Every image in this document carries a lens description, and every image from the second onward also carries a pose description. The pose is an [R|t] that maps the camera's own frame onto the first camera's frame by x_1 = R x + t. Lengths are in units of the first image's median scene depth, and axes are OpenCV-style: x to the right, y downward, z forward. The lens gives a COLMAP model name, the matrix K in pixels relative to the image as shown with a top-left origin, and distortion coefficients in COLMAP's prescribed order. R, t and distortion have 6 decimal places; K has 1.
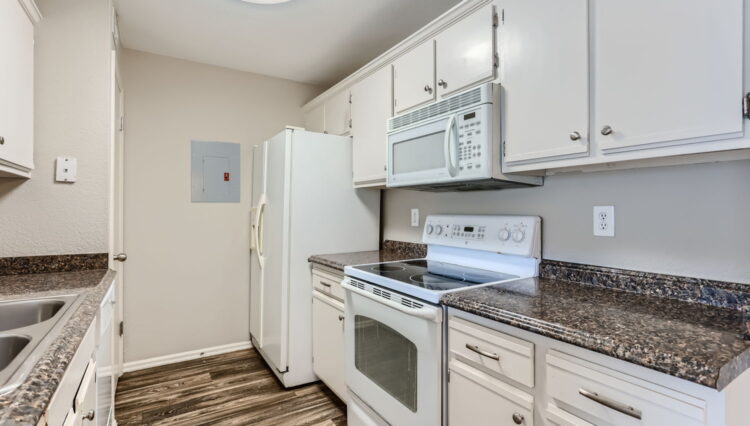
lens RADIAL K [[366.0, 0, 372.1], [0, 366.0, 206.9], [0, 0, 1]] dist [-0.001811, -0.000060]
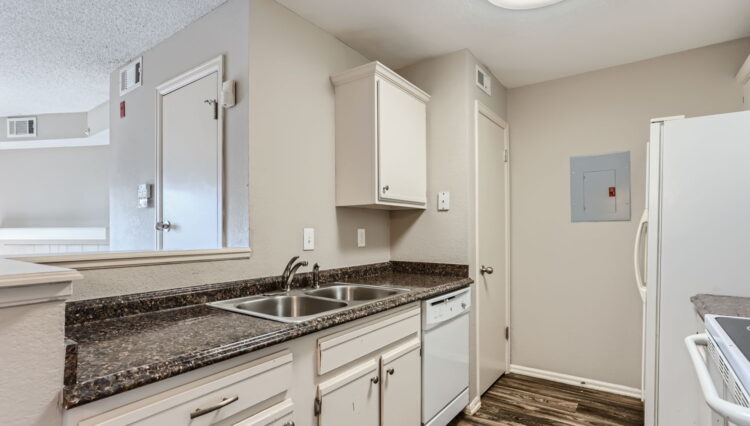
lens RADIAL K [[375.8, 0, 371.8], [0, 375.8, 227.8], [0, 0, 1]] dist [-0.002891, -0.000287]
pose [[0.384947, -0.011196, -0.922871, 0.311071], [0.014031, 0.999882, -0.006278, 0.002378], [0.922832, -0.010532, 0.385059, 0.187229]]
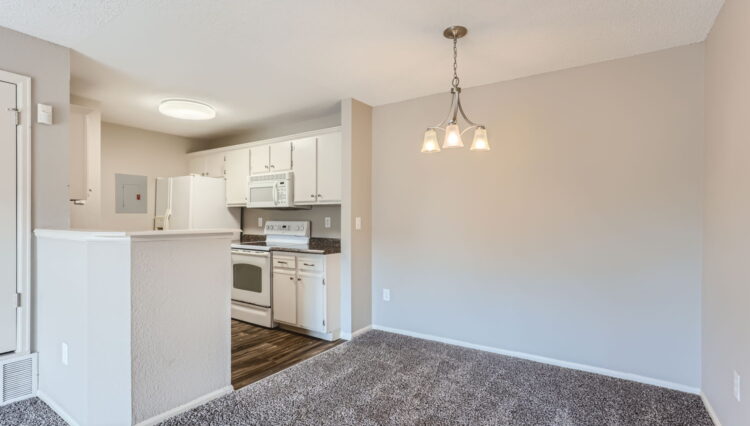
lens RADIAL K [[375.8, 0, 371.8], [0, 375.8, 227.8], [0, 0, 1]] dist [-0.002891, -0.000287]
pose [[0.917141, -0.000960, 0.398562, -0.174506], [-0.009810, 0.999640, 0.024983, 0.002501], [-0.398442, -0.026823, 0.916801, -1.377416]]
